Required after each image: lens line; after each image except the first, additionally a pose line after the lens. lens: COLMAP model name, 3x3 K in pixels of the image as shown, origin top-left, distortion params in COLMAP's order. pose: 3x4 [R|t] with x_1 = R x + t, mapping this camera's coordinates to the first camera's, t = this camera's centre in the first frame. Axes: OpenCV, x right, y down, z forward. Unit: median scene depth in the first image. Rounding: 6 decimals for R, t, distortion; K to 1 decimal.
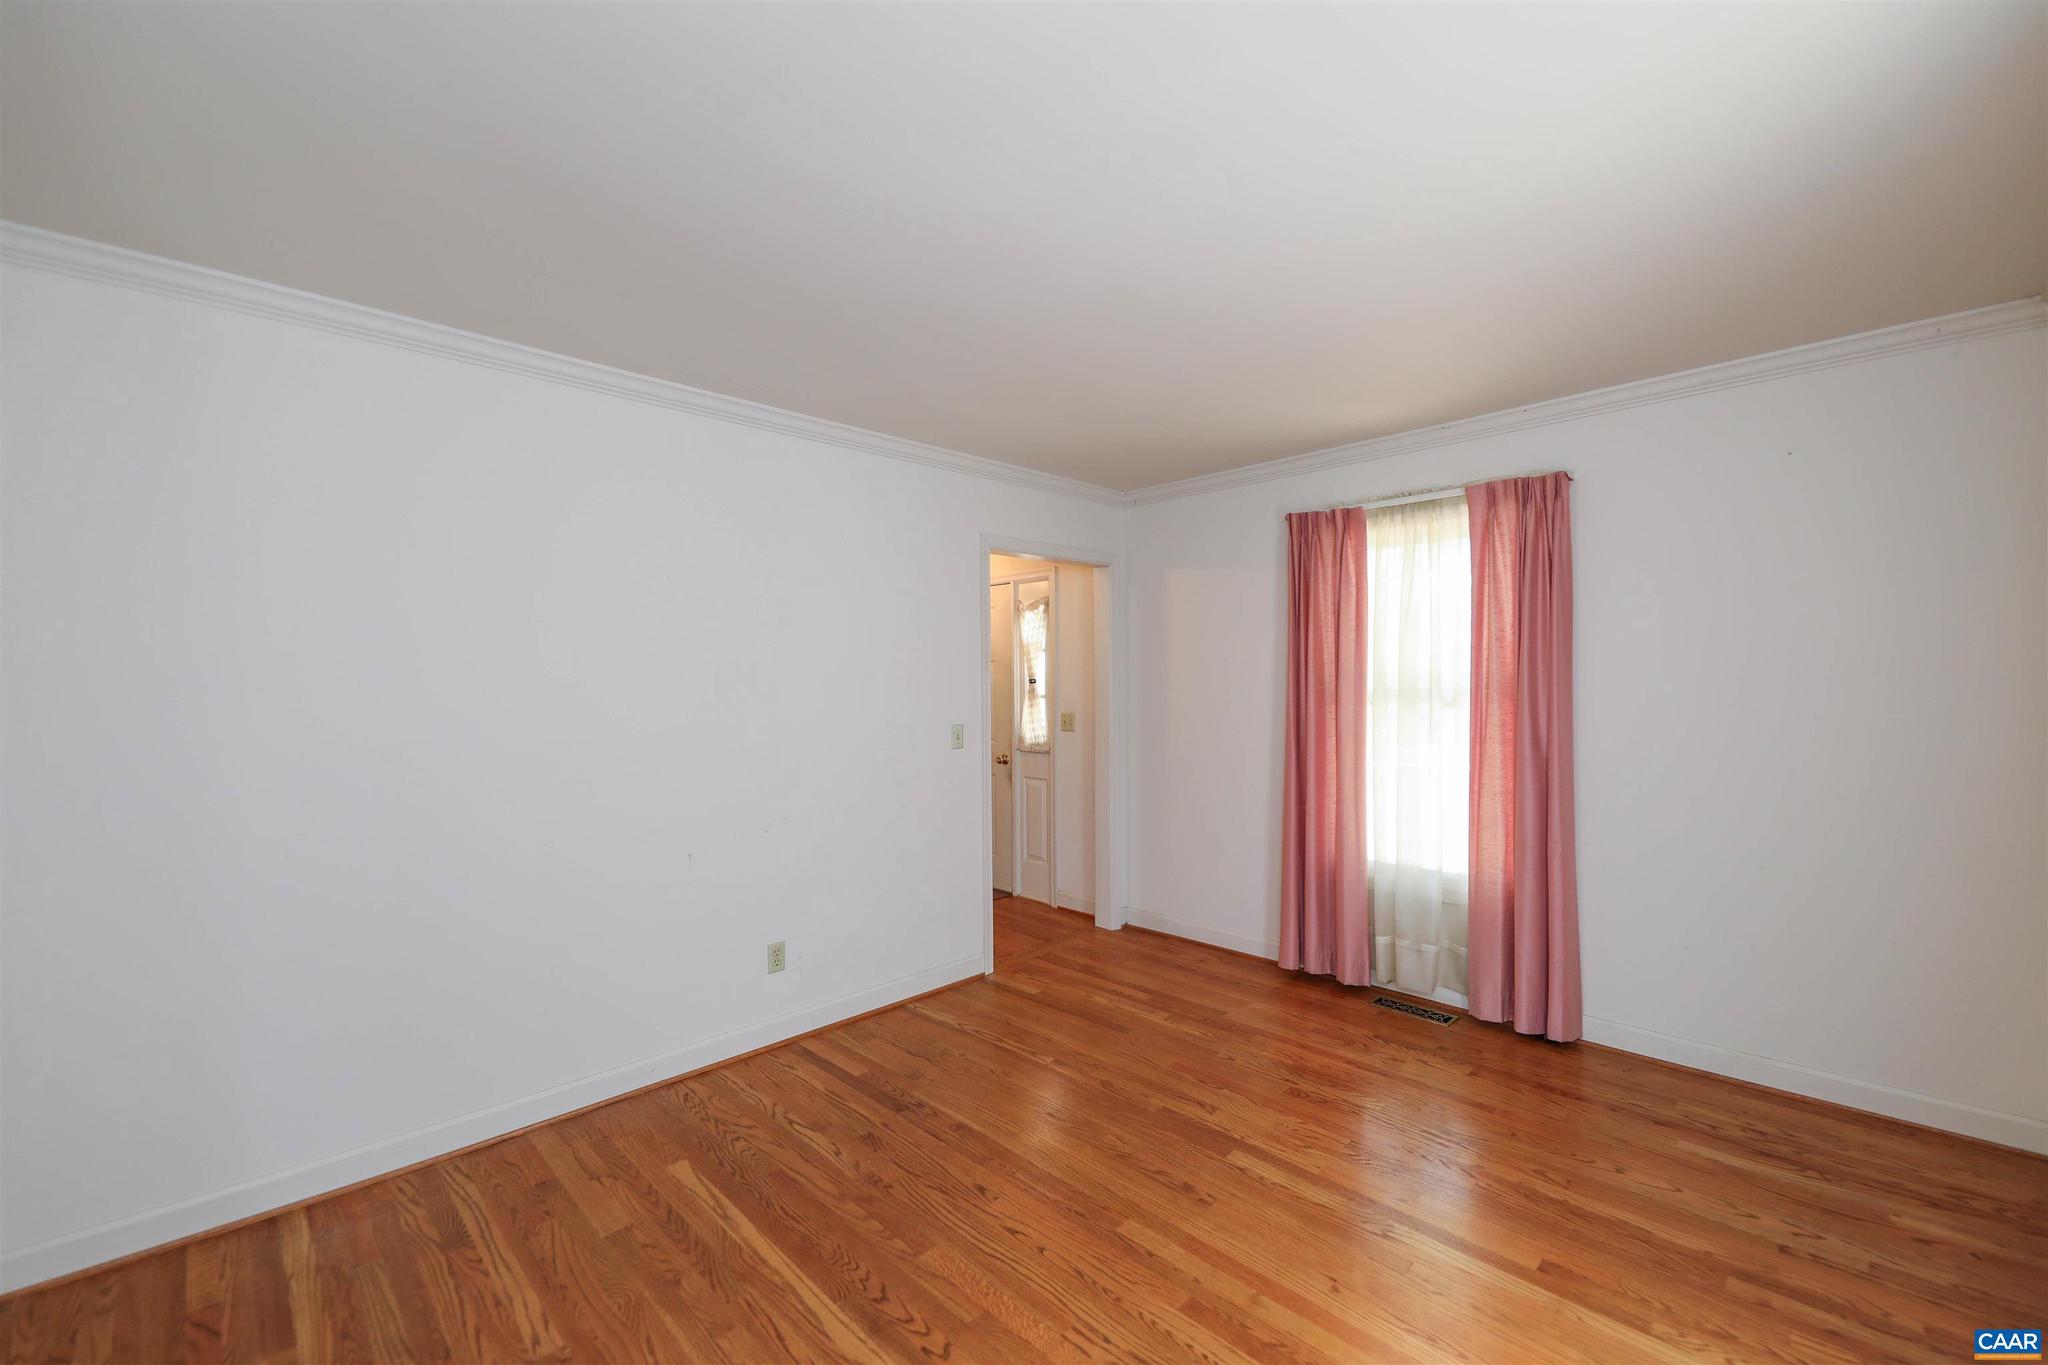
lens RADIAL K [[849.3, 0, 1019.0], [0, 849.3, 688.8], [0, 0, 1]] dist [0.015005, -0.009629]
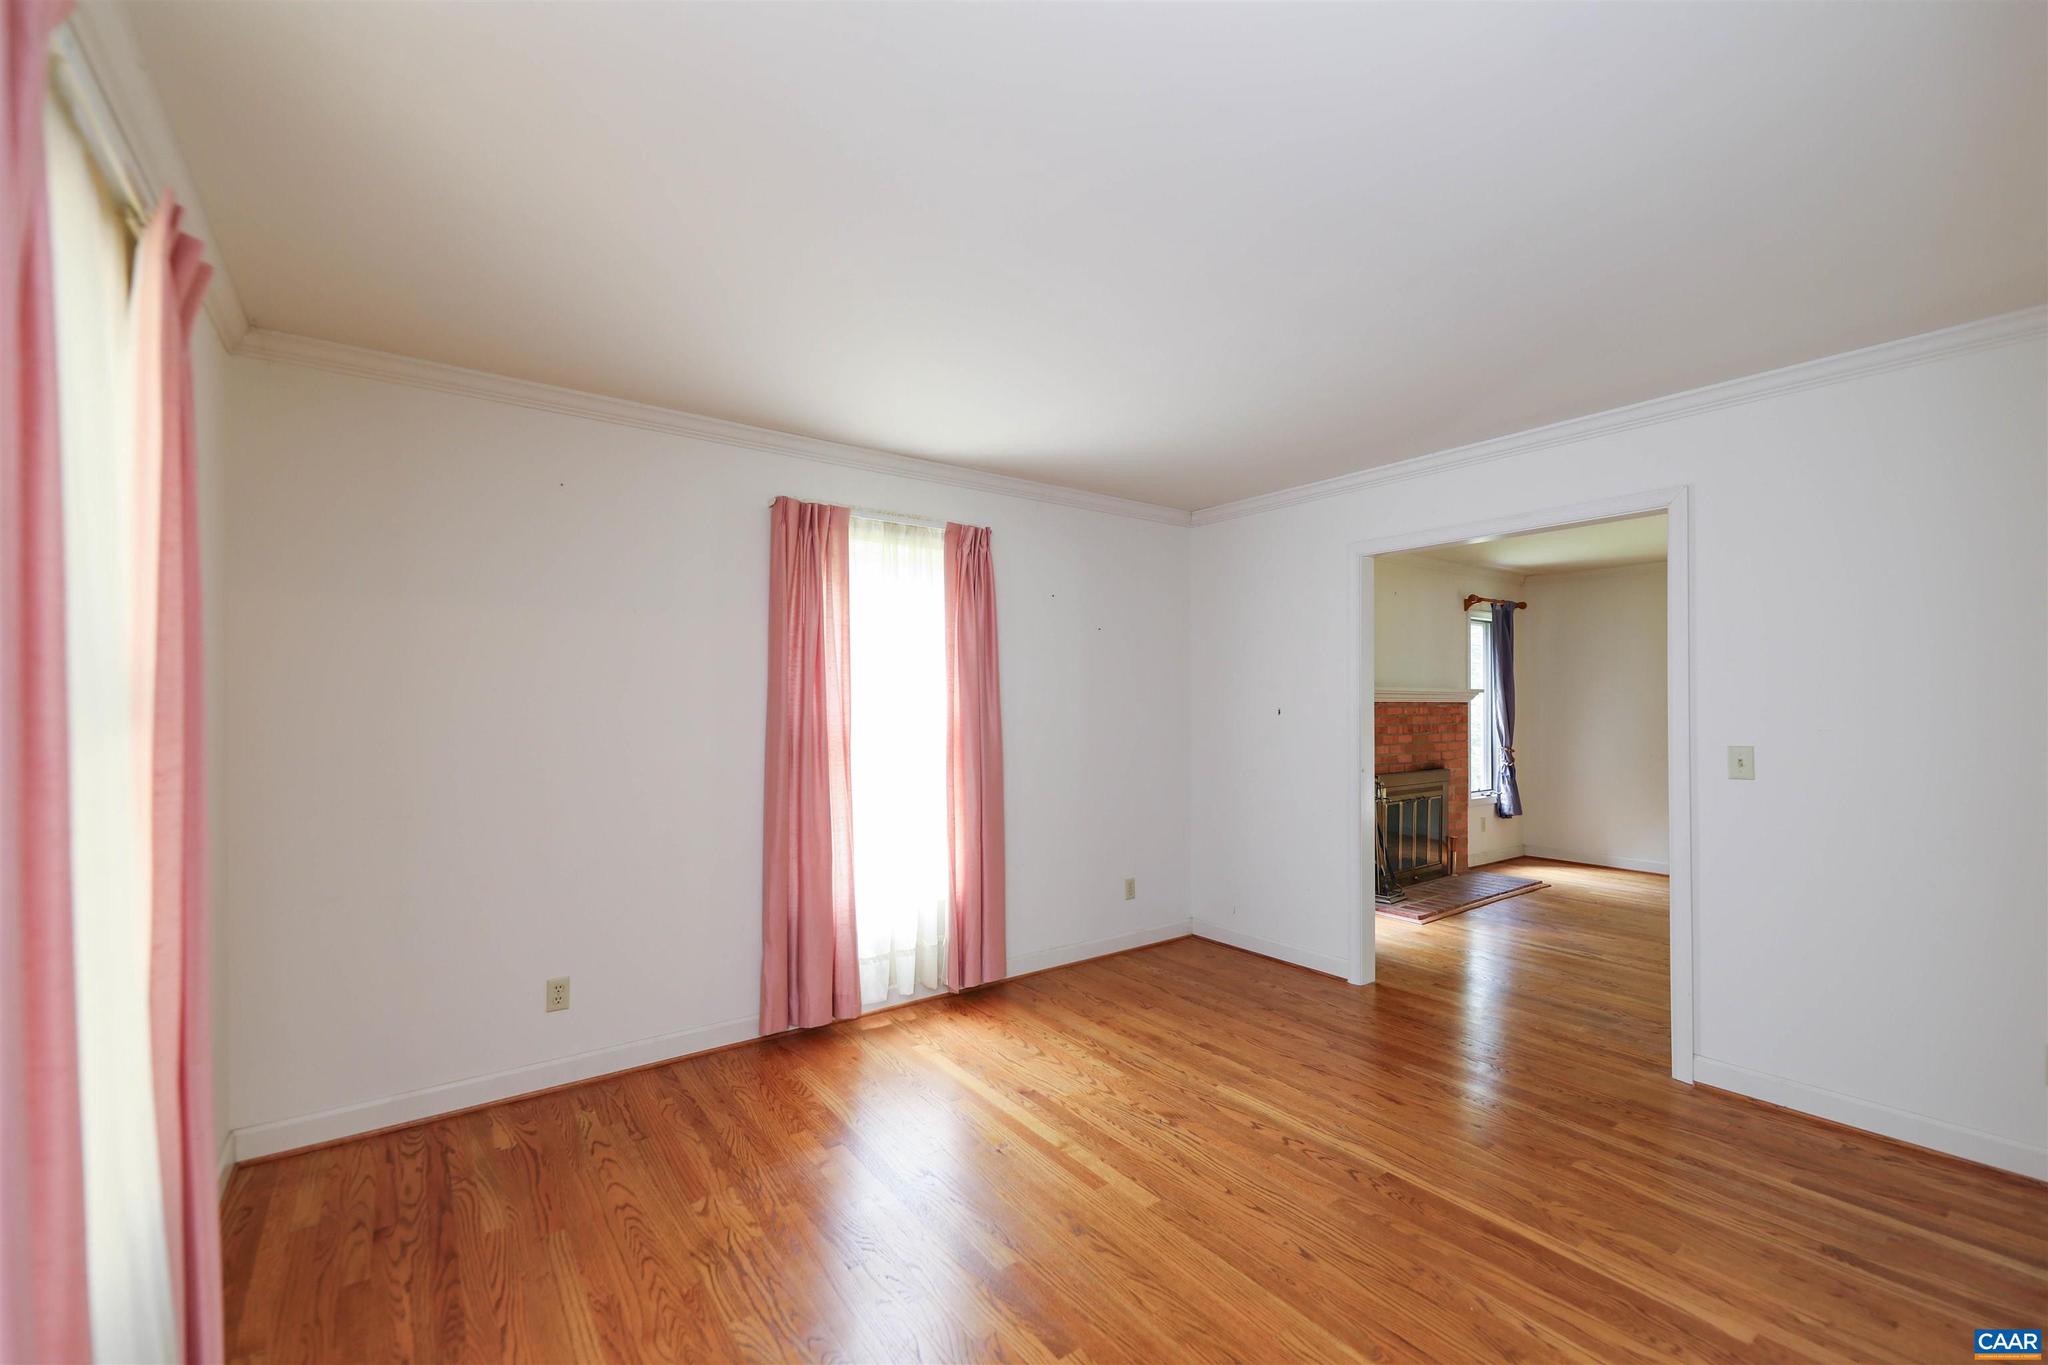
lens RADIAL K [[849.3, 0, 1019.0], [0, 849.3, 688.8], [0, 0, 1]] dist [0.015005, -0.009629]
pose [[-0.990987, 0.012954, 0.133330, 0.136620], [0.011235, 0.999844, -0.013638, -0.000976], [-0.133486, -0.012017, -0.990978, 2.067703]]
